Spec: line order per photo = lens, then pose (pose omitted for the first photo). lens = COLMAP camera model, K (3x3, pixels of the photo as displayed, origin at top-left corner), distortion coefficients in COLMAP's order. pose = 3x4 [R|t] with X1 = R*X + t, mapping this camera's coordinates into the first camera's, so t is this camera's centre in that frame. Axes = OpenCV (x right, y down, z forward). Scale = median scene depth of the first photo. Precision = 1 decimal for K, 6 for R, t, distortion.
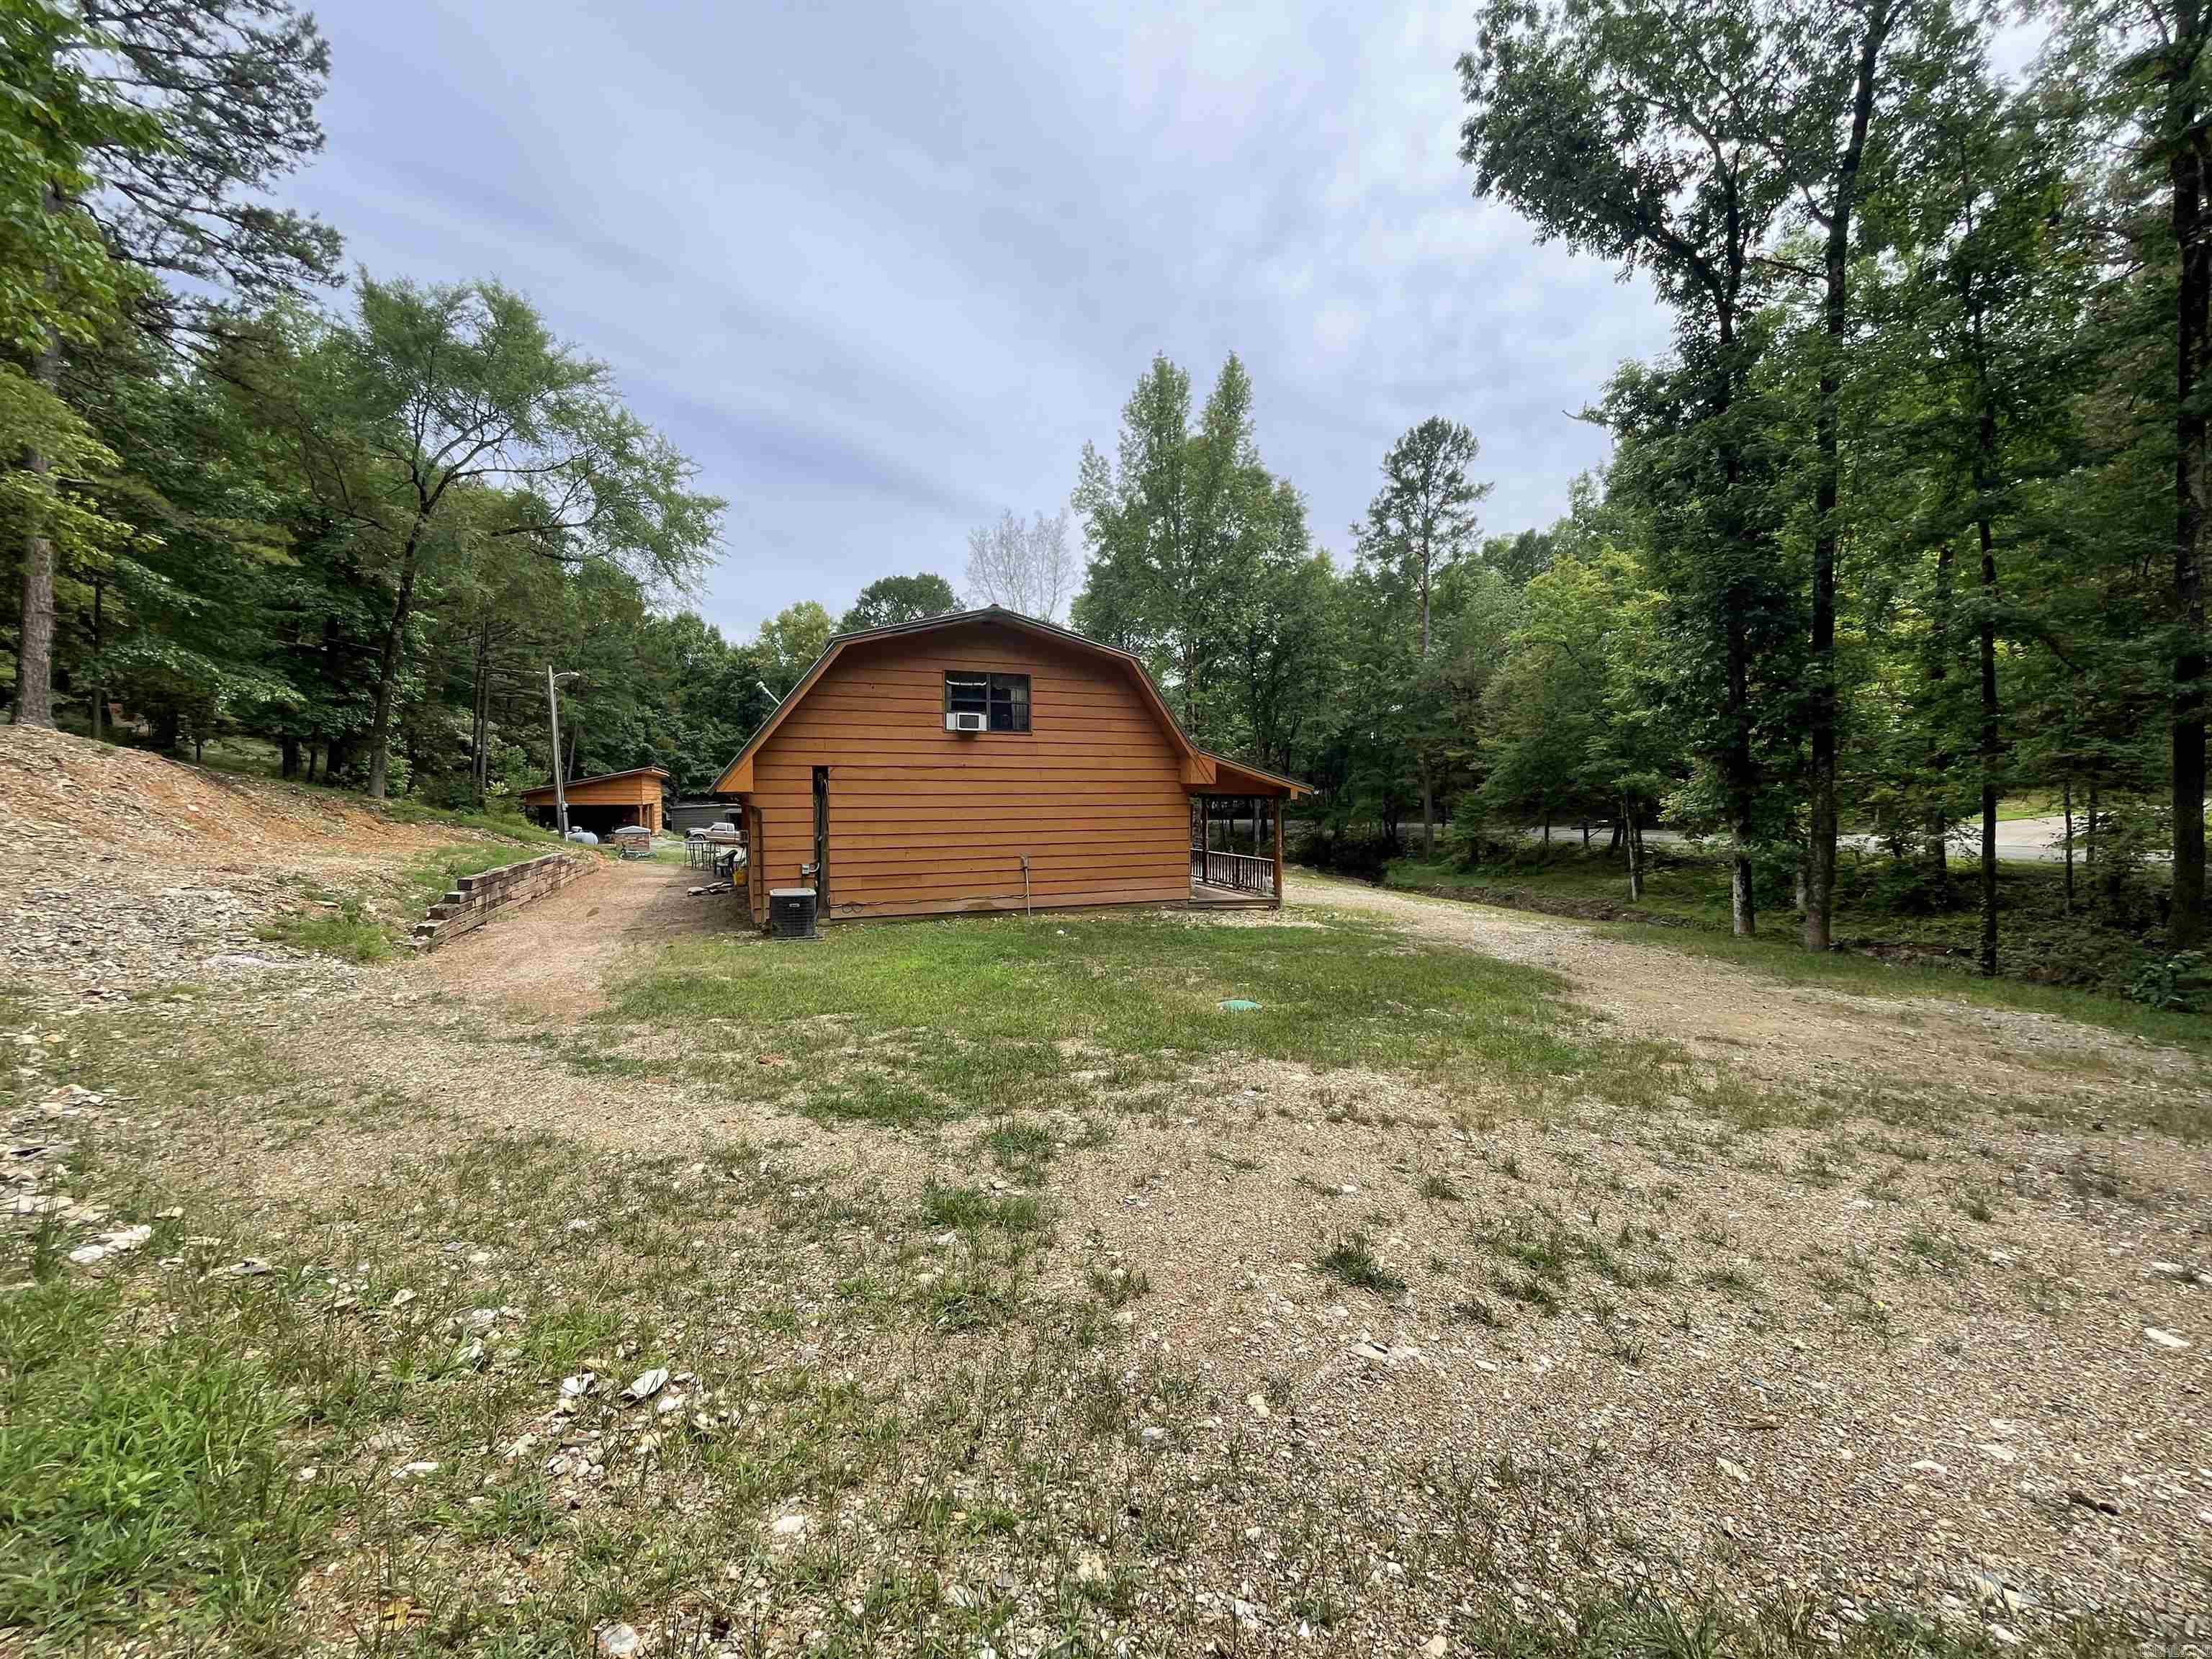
lens RADIAL K [[871.5, 0, 1106.0], [0, 871.5, 829.5], [0, 0, 1]] dist [0.001675, 0.000204]
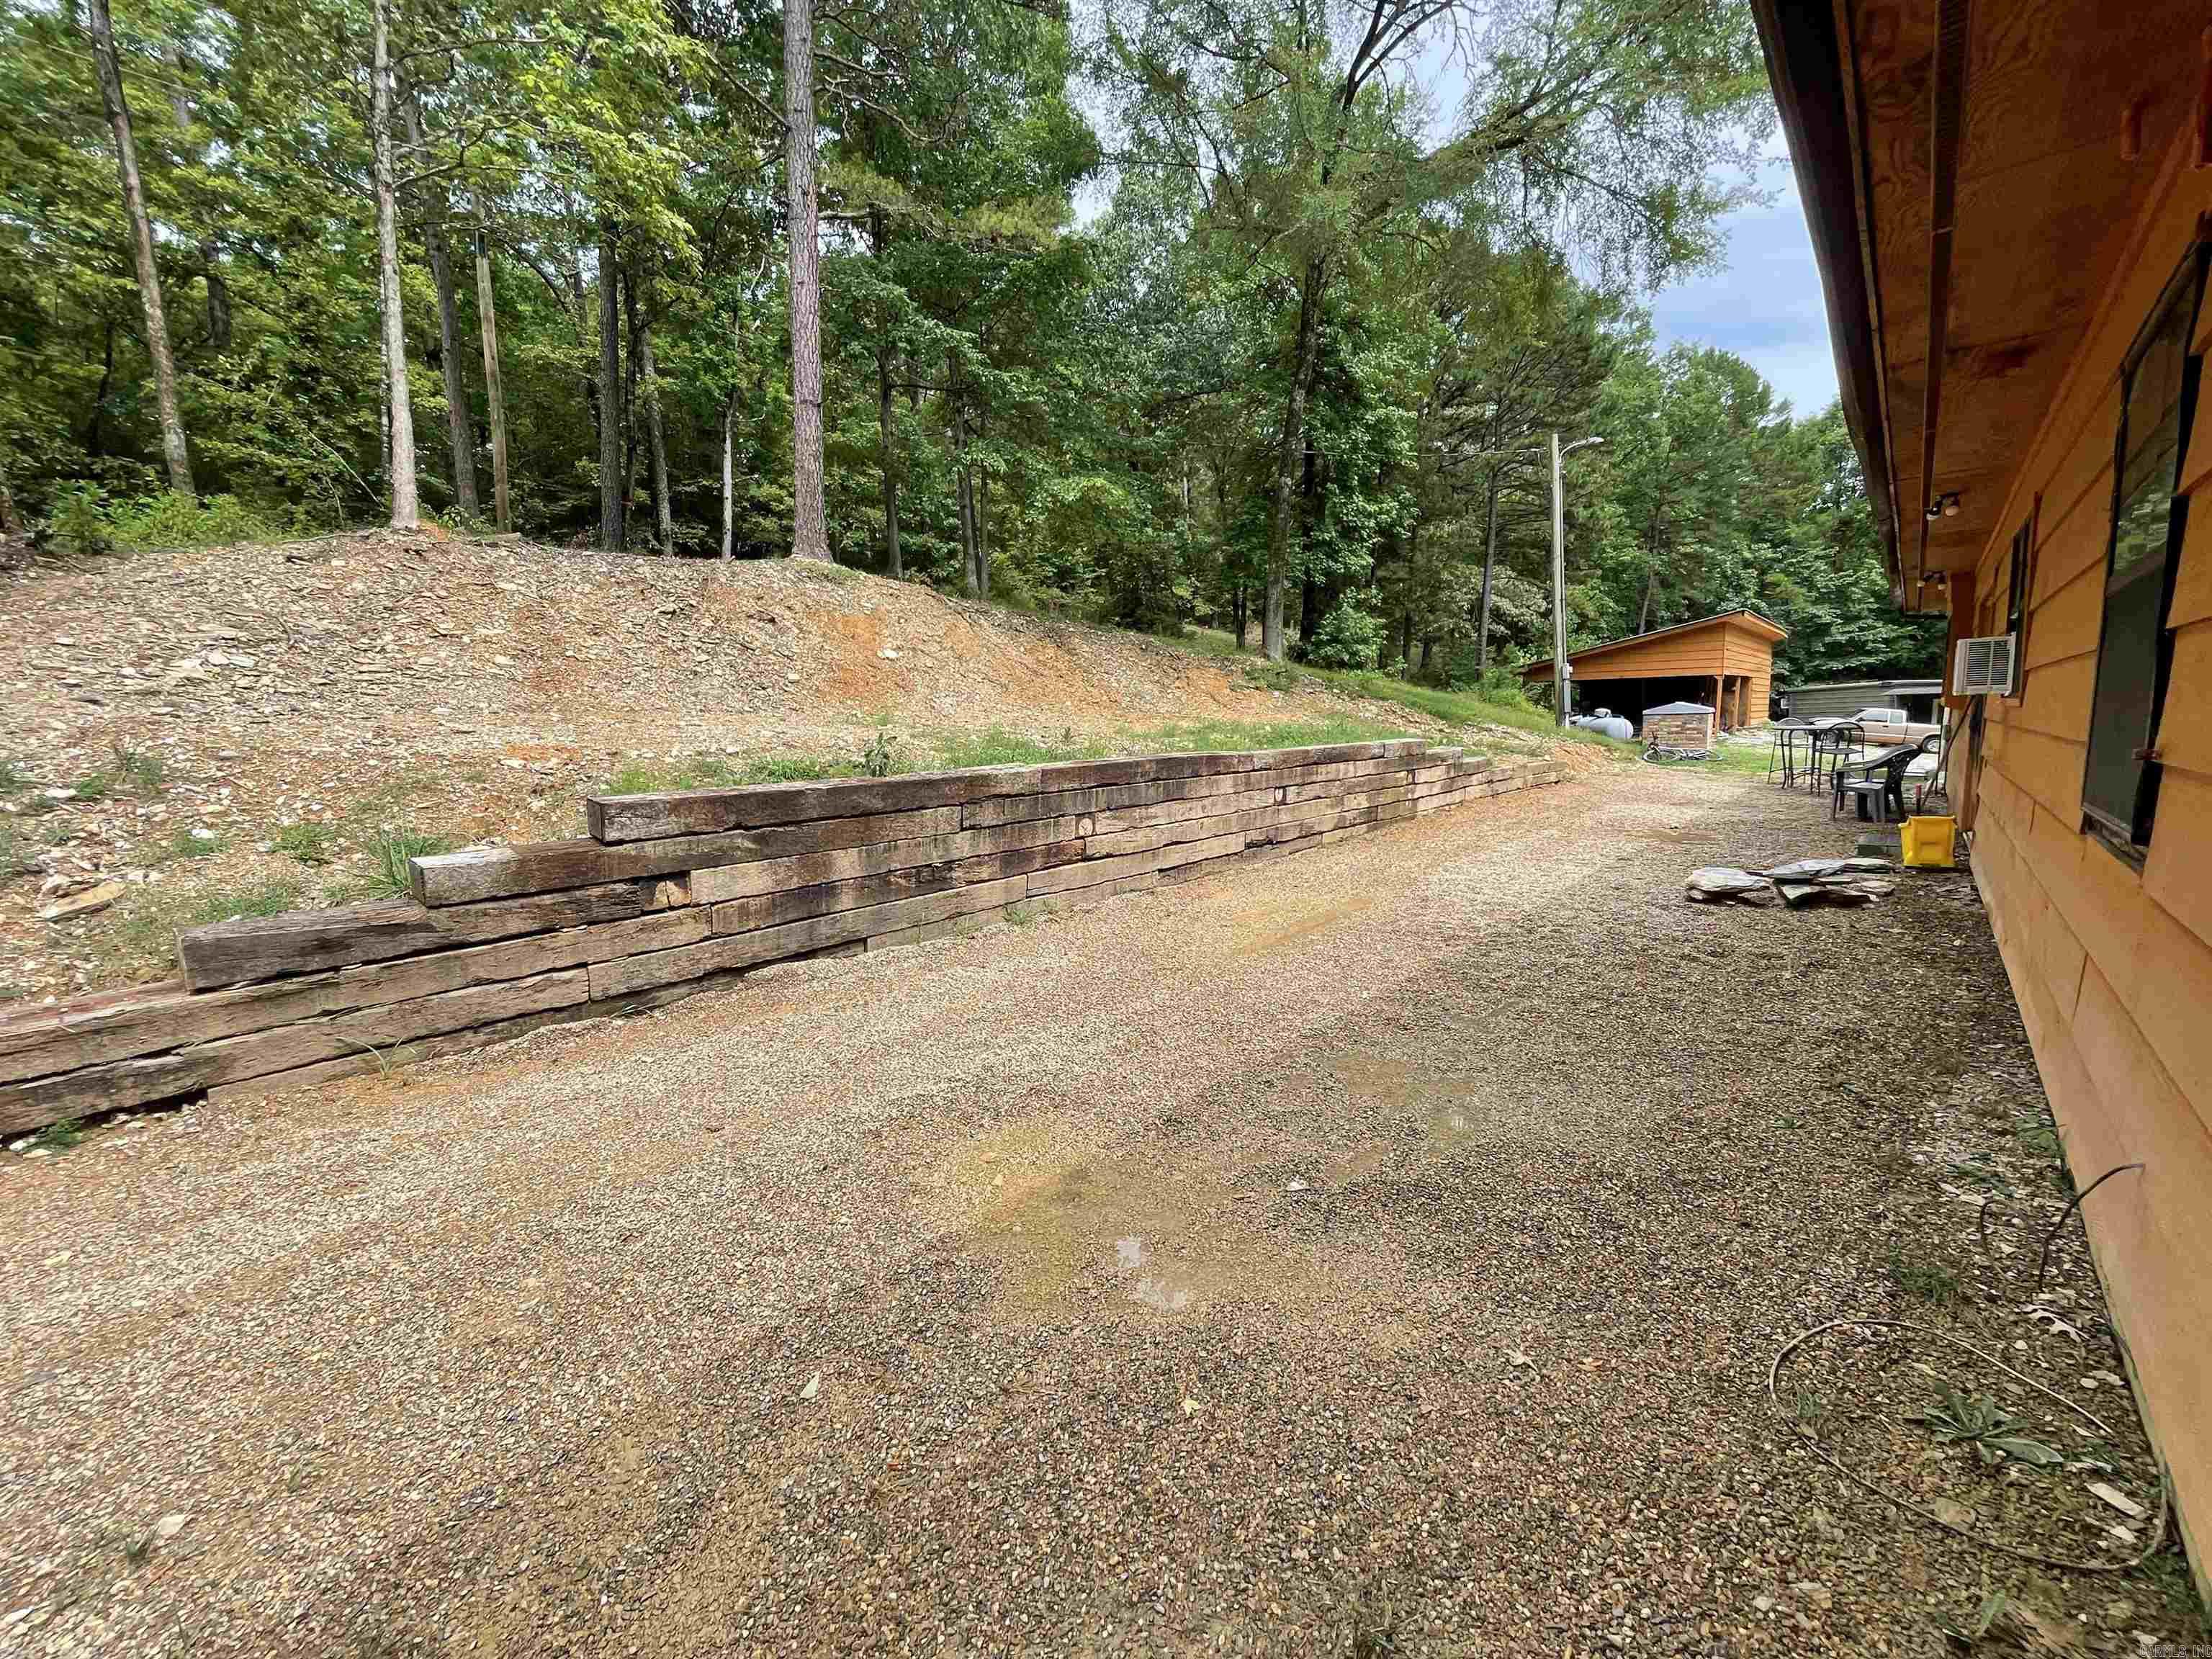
lens RADIAL K [[871.5, 0, 1106.0], [0, 871.5, 829.5], [0, 0, 1]] dist [0.001675, 0.000204]
pose [[0.421544, 0.105364, -0.900666, -0.384898], [-0.006920, 0.993572, 0.112993, 0.030922], [0.906782, -0.041399, 0.419563, 0.869440]]
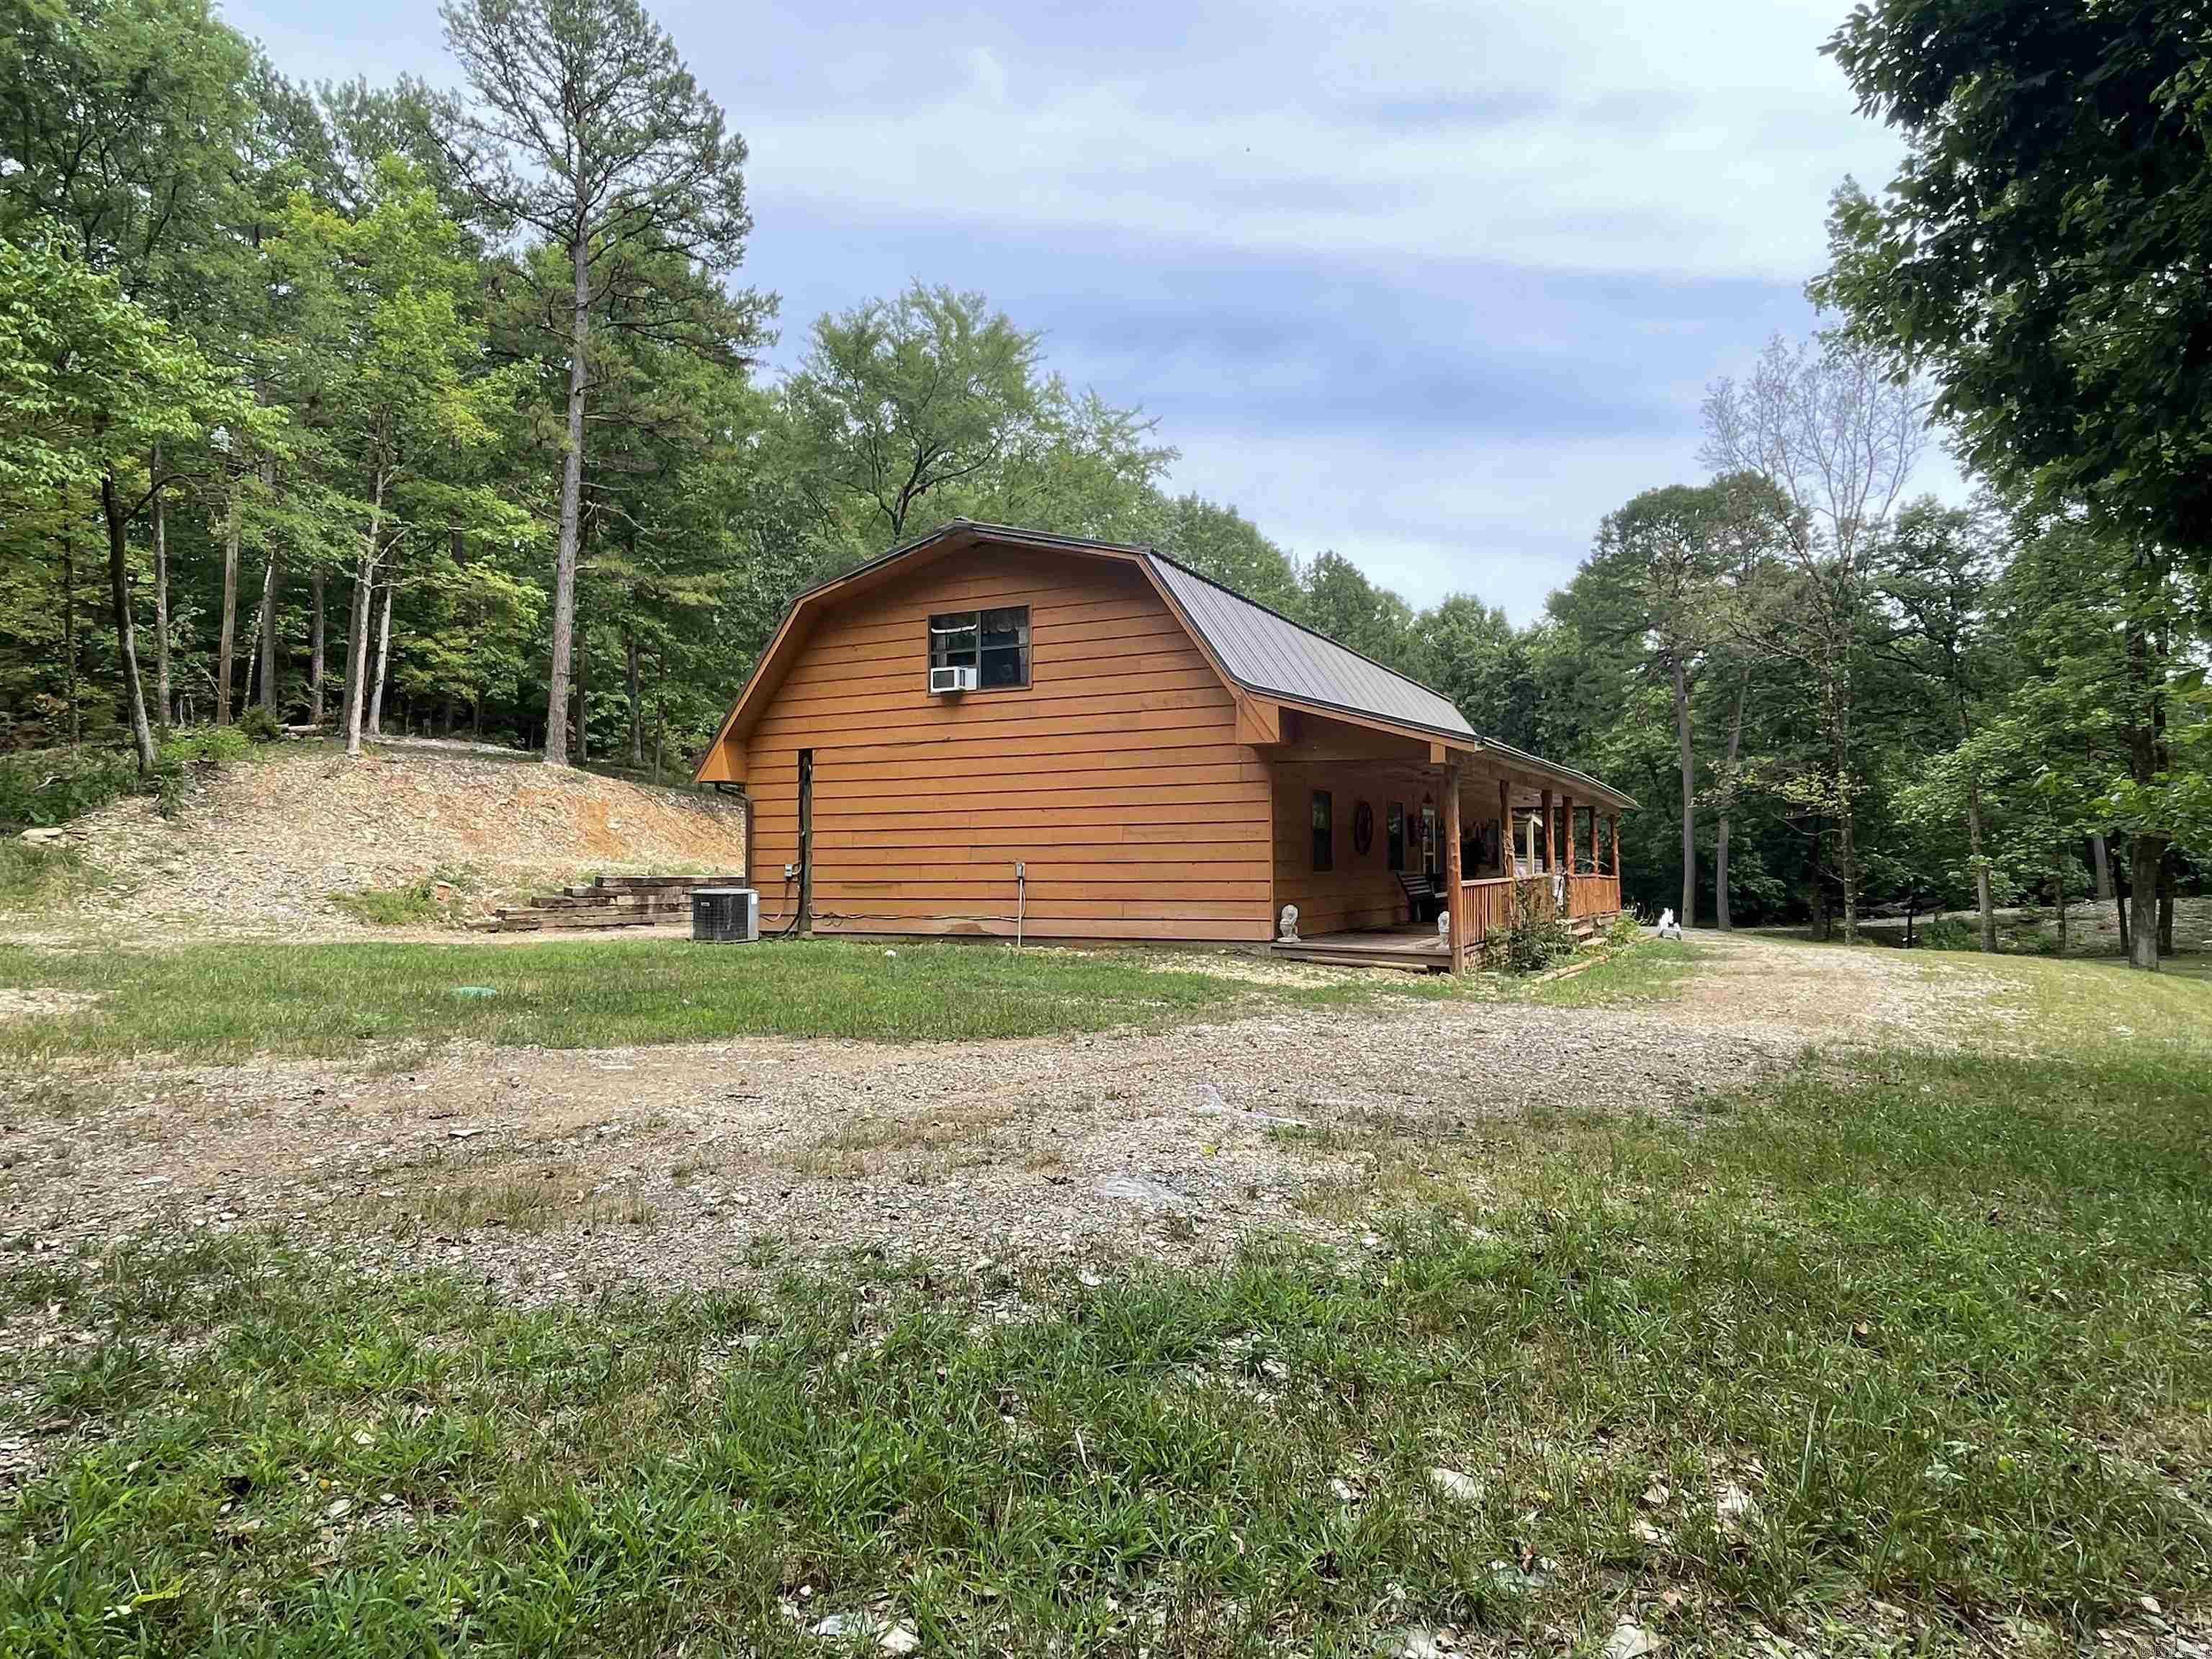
lens RADIAL K [[1347.5, 0, 1106.0], [0, 1347.5, 829.5], [0, 0, 1]] dist [-0.001050, -0.000186]
pose [[0.629253, -0.025359, -0.776787, 0.789773], [-0.030583, 0.997885, -0.057352, 0.064406], [0.776599, 0.059845, 0.627147, 0.371093]]
